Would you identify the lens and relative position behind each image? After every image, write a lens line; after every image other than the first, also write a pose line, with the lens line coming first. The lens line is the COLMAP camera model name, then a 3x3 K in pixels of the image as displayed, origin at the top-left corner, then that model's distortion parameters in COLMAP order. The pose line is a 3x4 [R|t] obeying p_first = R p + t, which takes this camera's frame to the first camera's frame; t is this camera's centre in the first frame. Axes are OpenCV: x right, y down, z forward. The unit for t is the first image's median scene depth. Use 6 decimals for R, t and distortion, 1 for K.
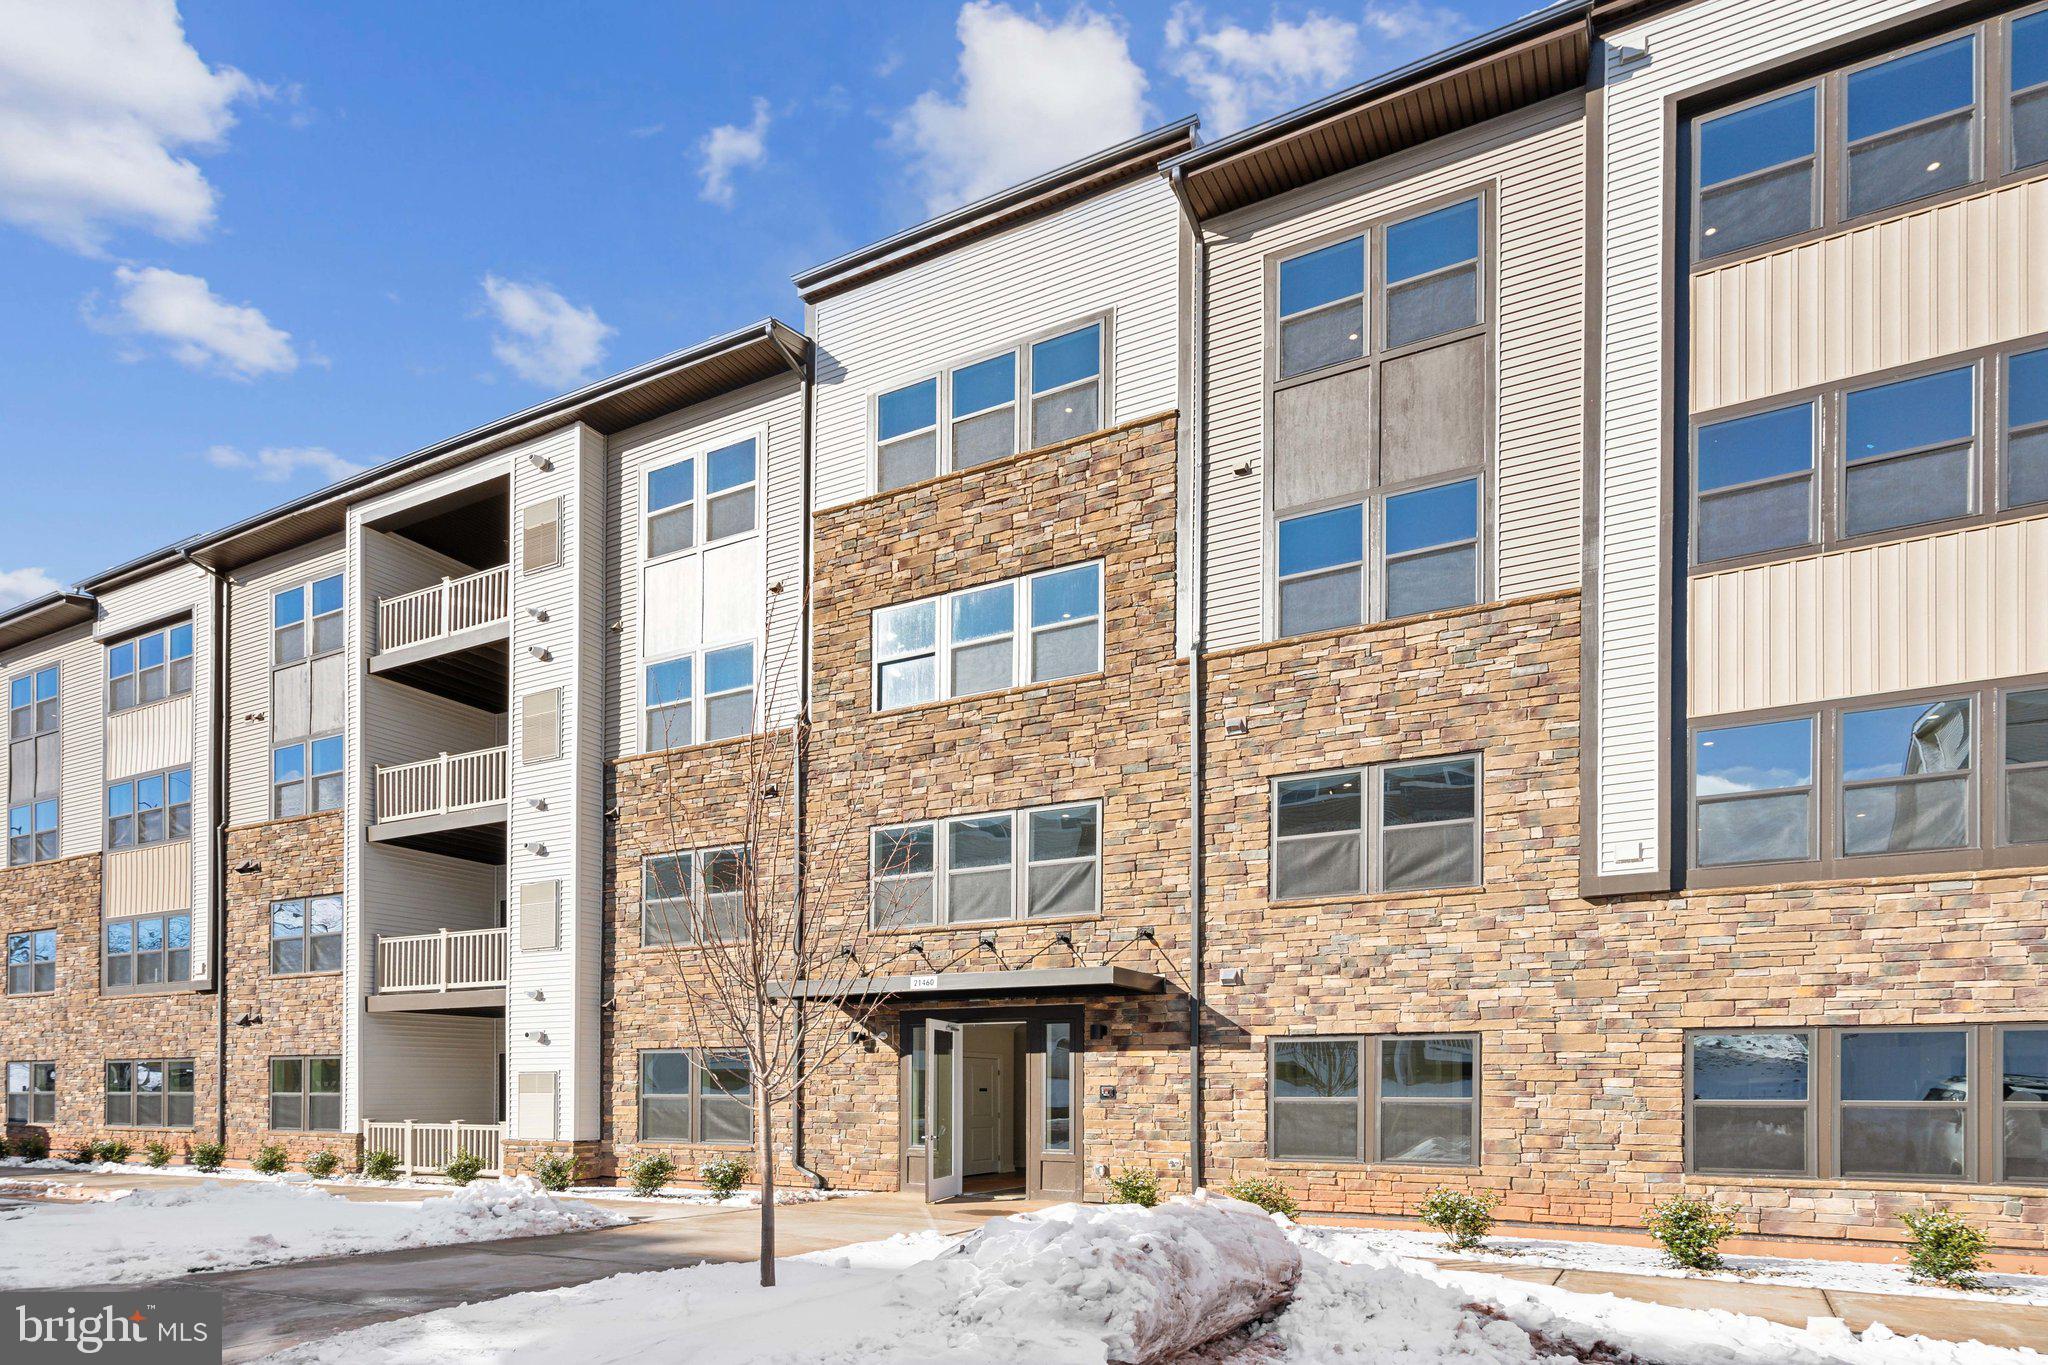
lens RADIAL K [[981.6, 0, 1088.0], [0, 981.6, 610.8], [0, 0, 1]] dist [-0.000737, -0.000593]
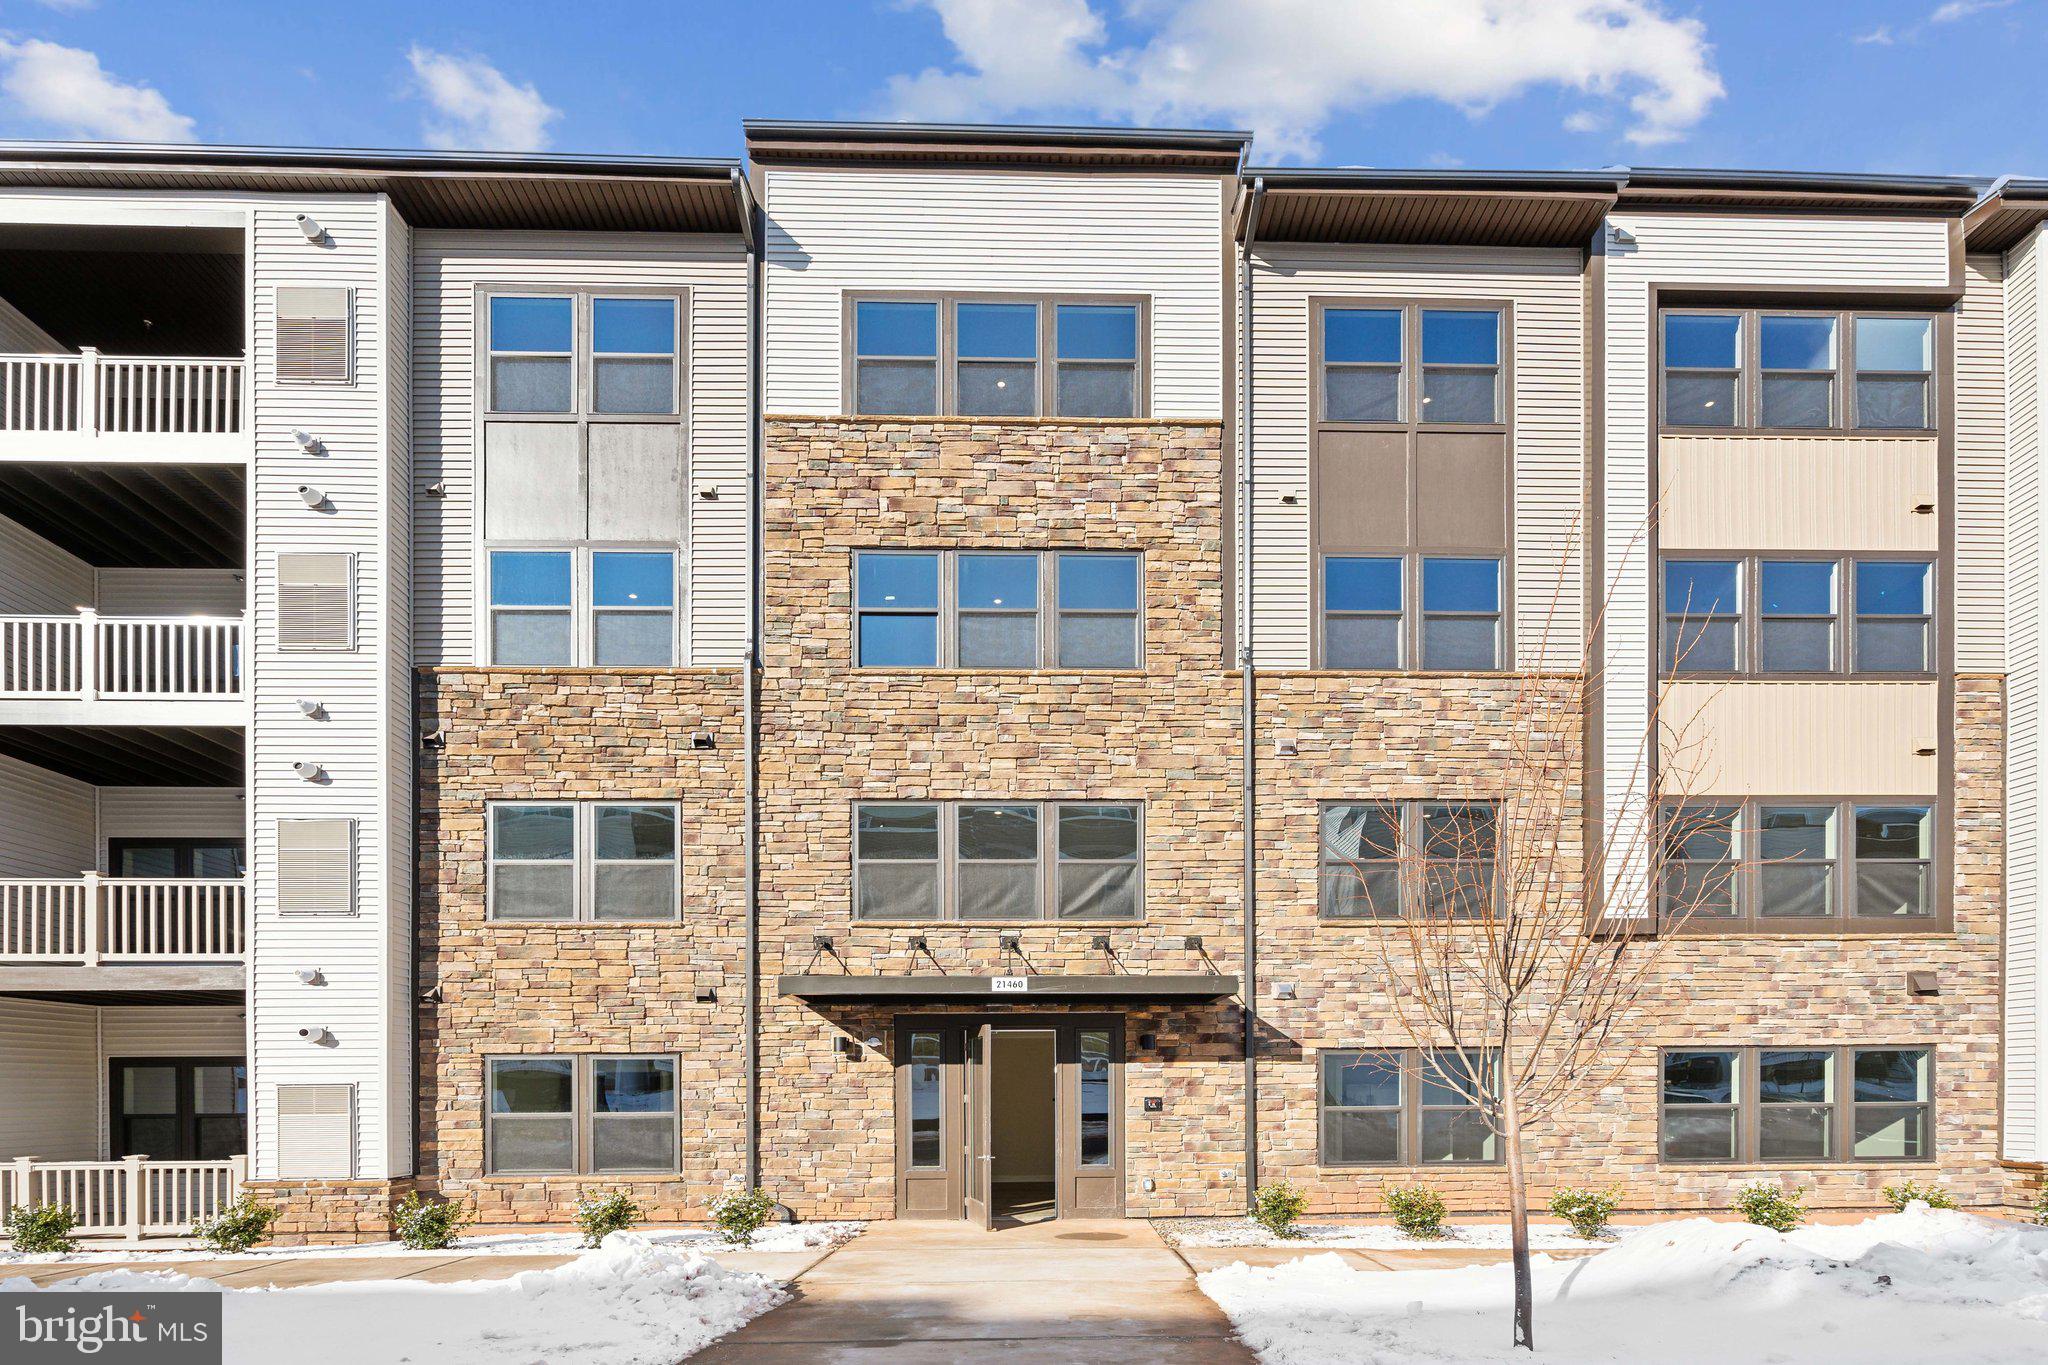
lens RADIAL K [[951.9, 0, 1043.0], [0, 951.9, 684.9], [0, 0, 1]] dist [-0.006081, 0.001237]
pose [[0.891275, 0.172068, 0.419550, -0.469455], [-0.191543, 0.981474, 0.004378, 0.094142], [-0.411024, -0.084264, 0.907722, 0.210548]]
